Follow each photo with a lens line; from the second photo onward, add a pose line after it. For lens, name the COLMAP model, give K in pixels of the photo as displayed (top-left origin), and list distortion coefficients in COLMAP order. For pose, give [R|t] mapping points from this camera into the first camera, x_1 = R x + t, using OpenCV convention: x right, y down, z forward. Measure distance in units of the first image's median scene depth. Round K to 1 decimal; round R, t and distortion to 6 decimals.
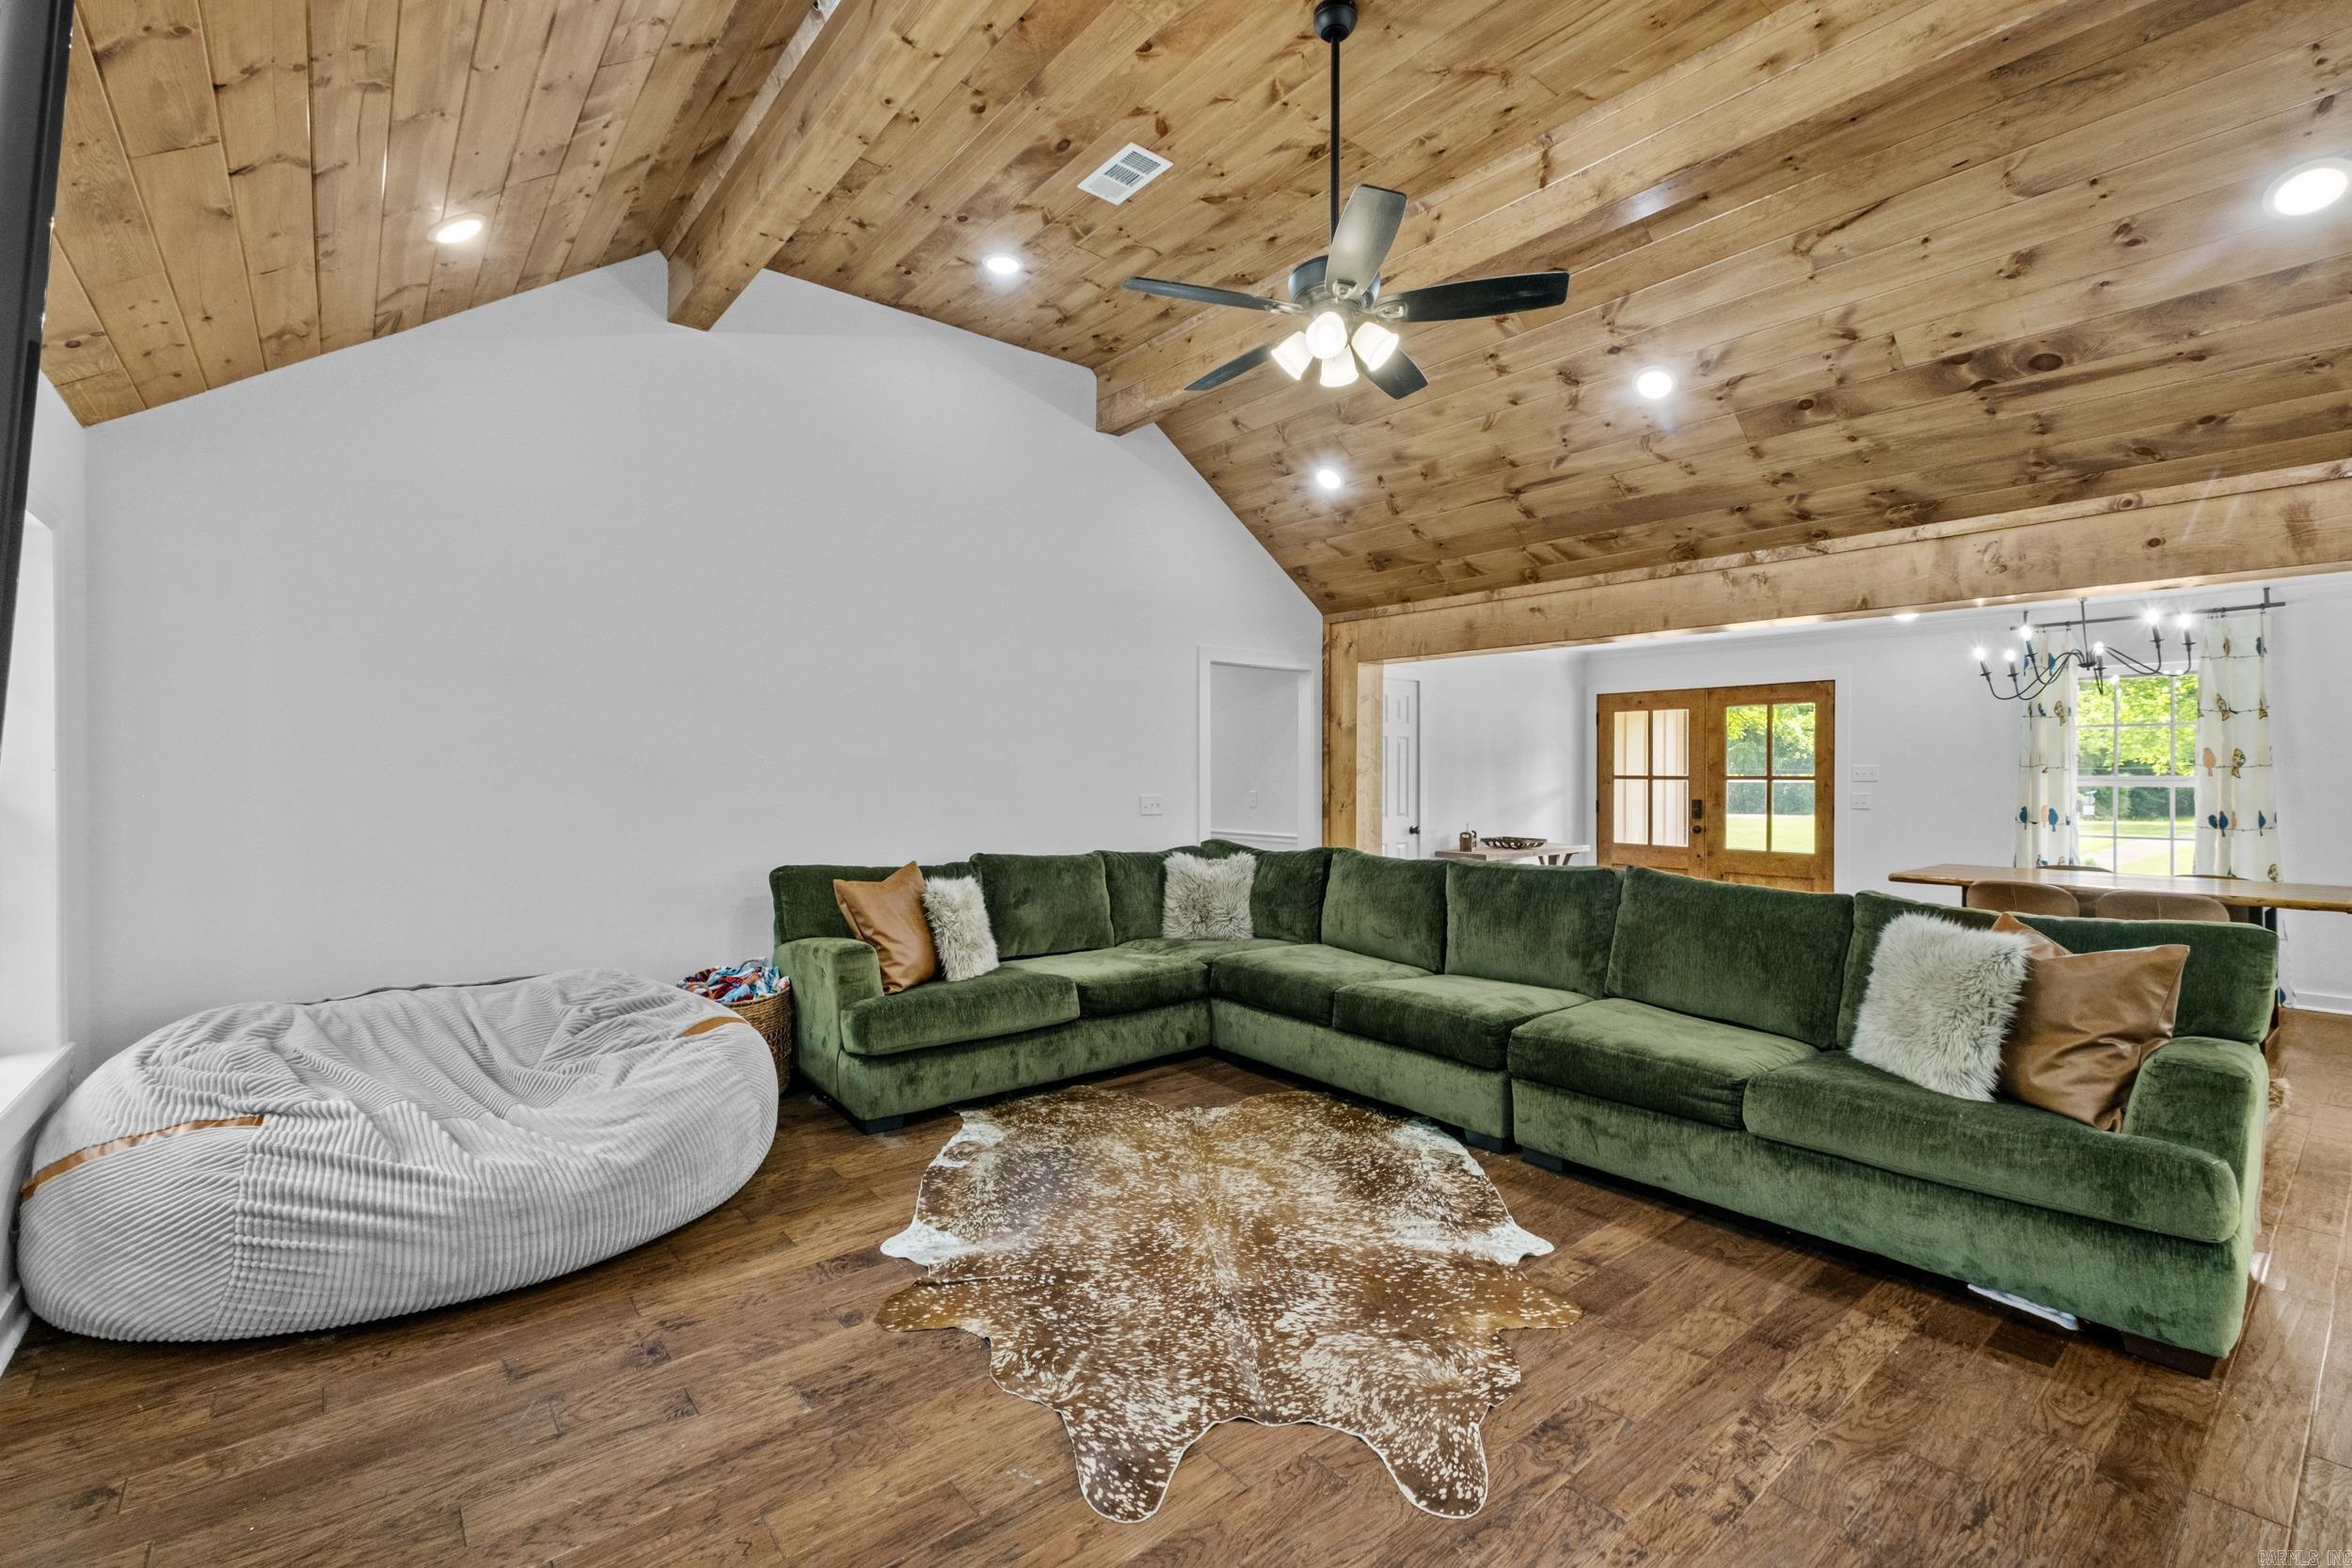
lens RADIAL K [[1012.8, 0, 1160.2], [0, 1012.8, 778.9], [0, 0, 1]] dist [0.008135, -0.000075]
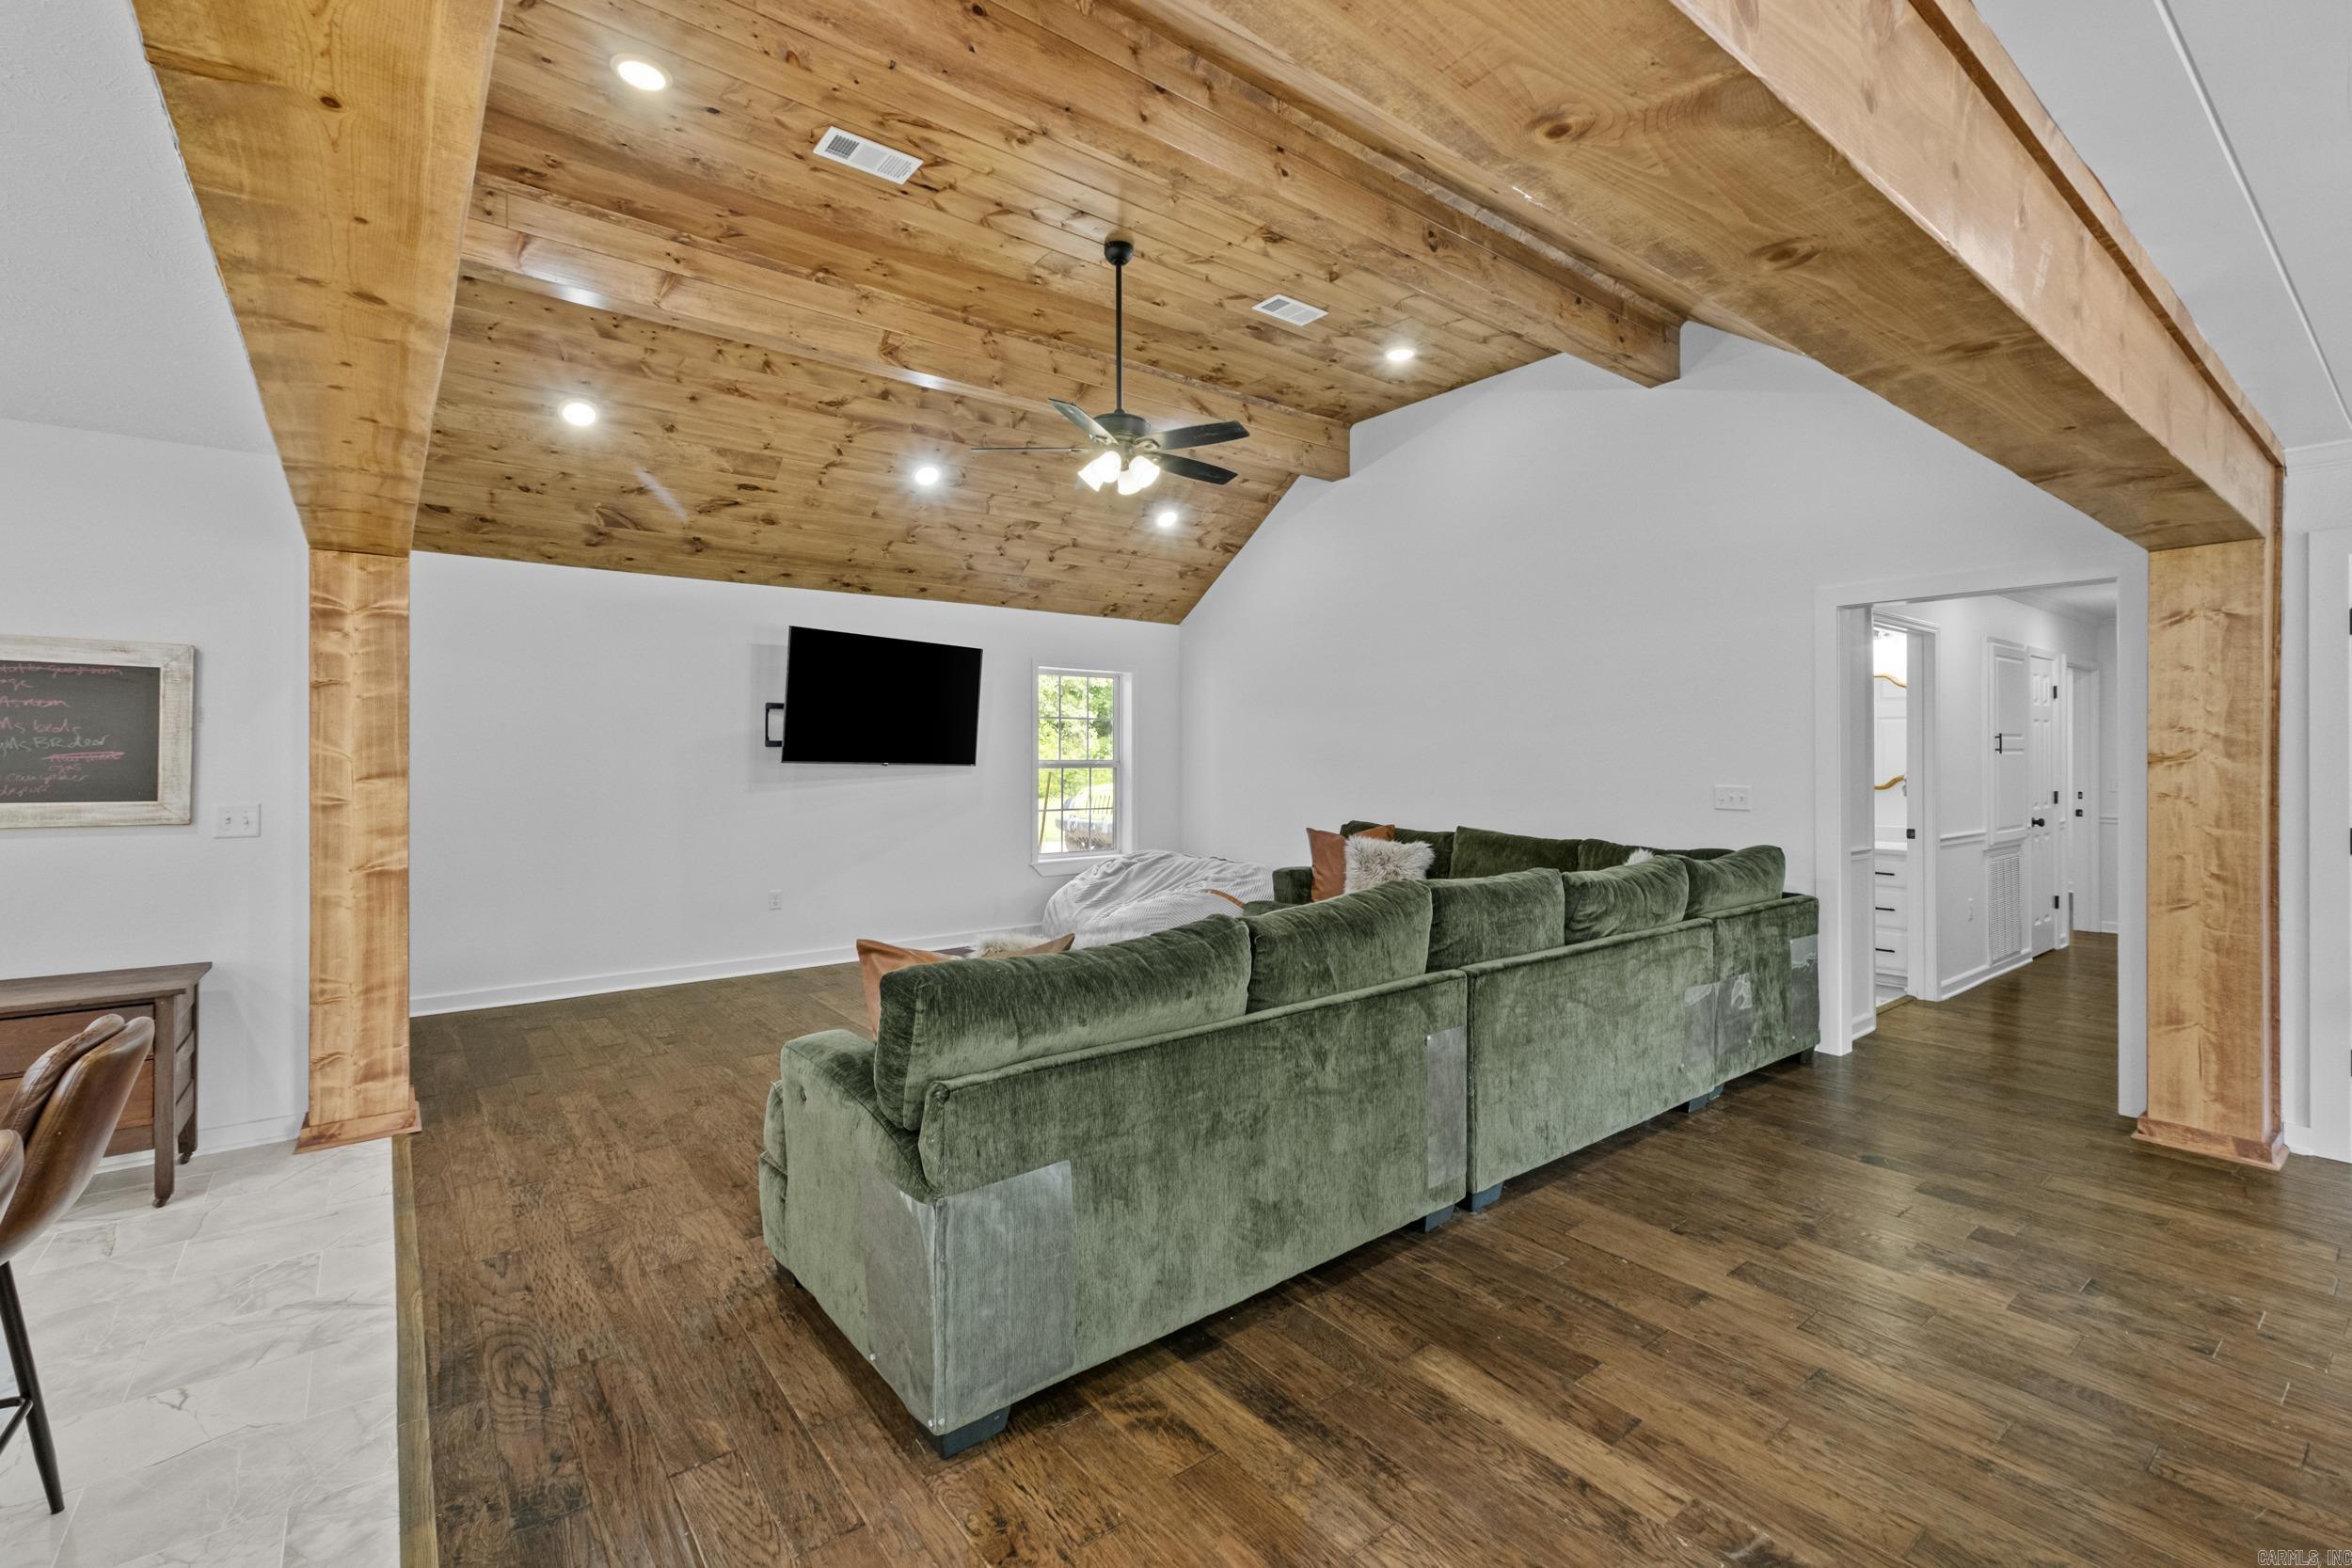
lens RADIAL K [[1015.4, 0, 1165.9], [0, 1015.4, 751.3], [0, 0, 1]] dist [0.000358, 0.000027]
pose [[-0.023559, -0.004649, -0.999712, 1.384342], [-0.008735, 0.999952, -0.004444, -0.008242], [0.999684, 0.008627, -0.023599, 0.929444]]
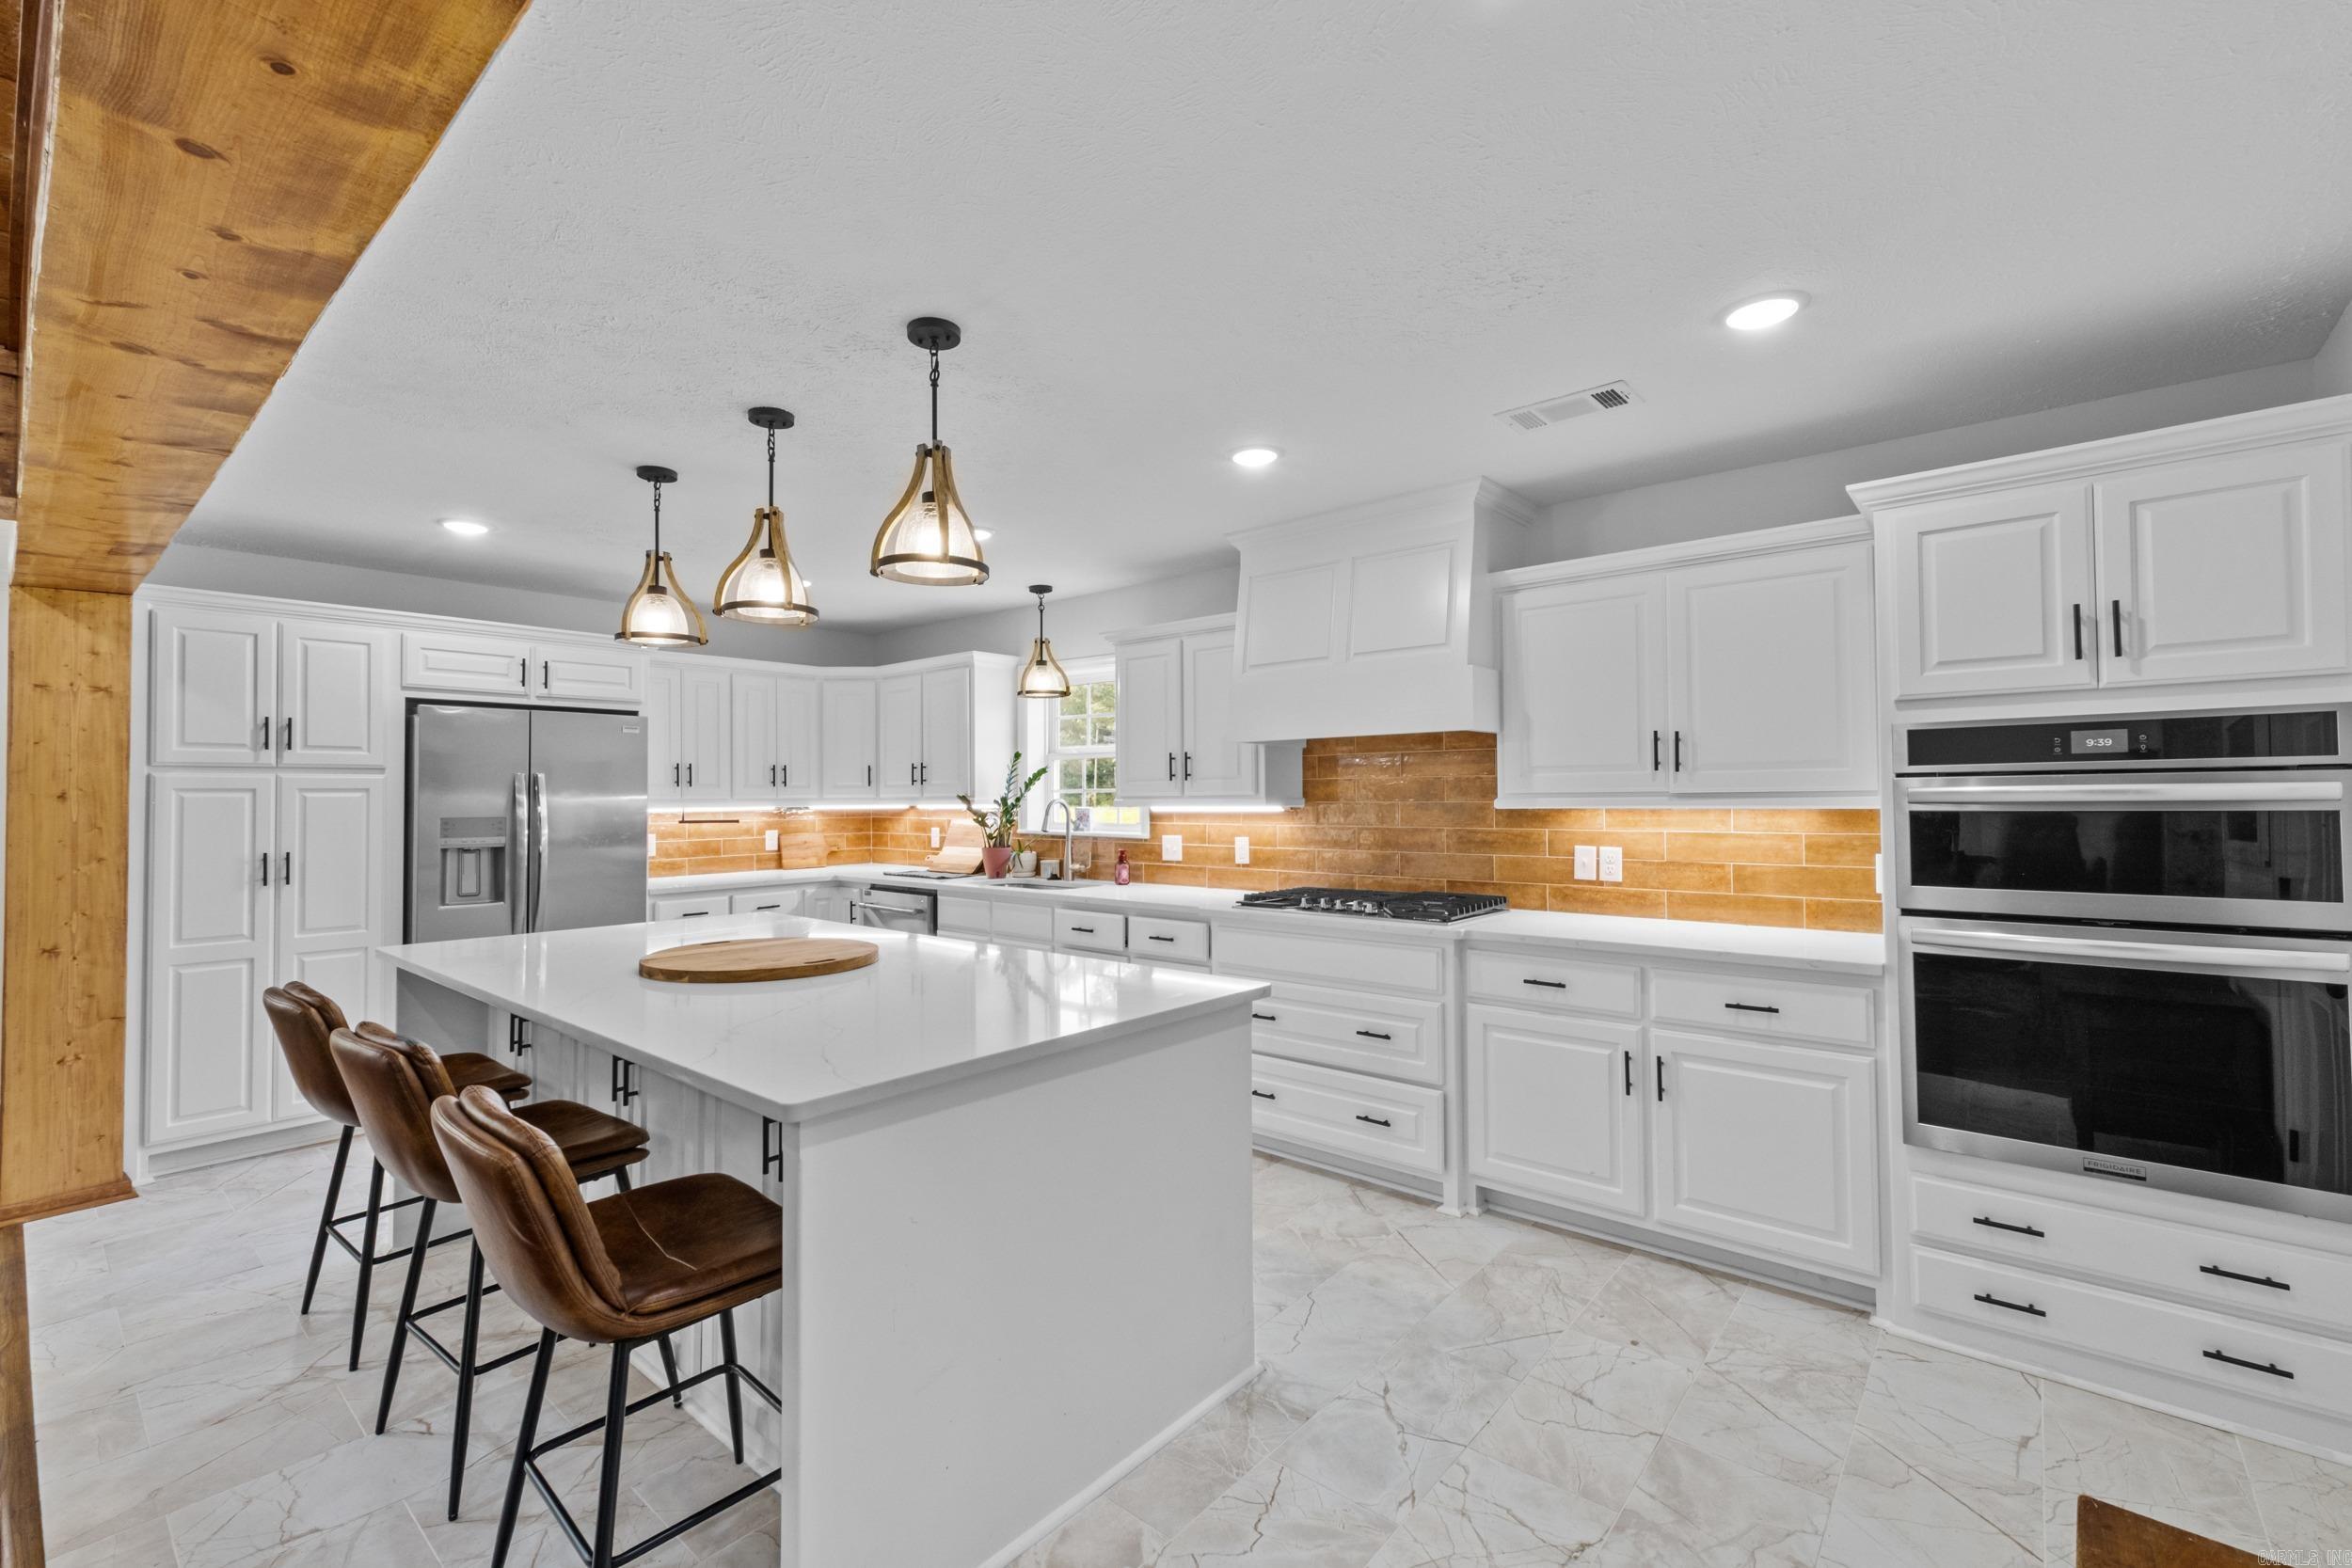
lens RADIAL K [[1012.8, 0, 1160.2], [0, 1012.8, 778.9], [0, 0, 1]] dist [0.008135, -0.000075]
pose [[-0.166752, 0.019481, 0.985806, 0.442867], [0.013783, 0.999753, -0.017426, -0.000551], [-0.985903, 0.010682, -0.166979, 0.206502]]
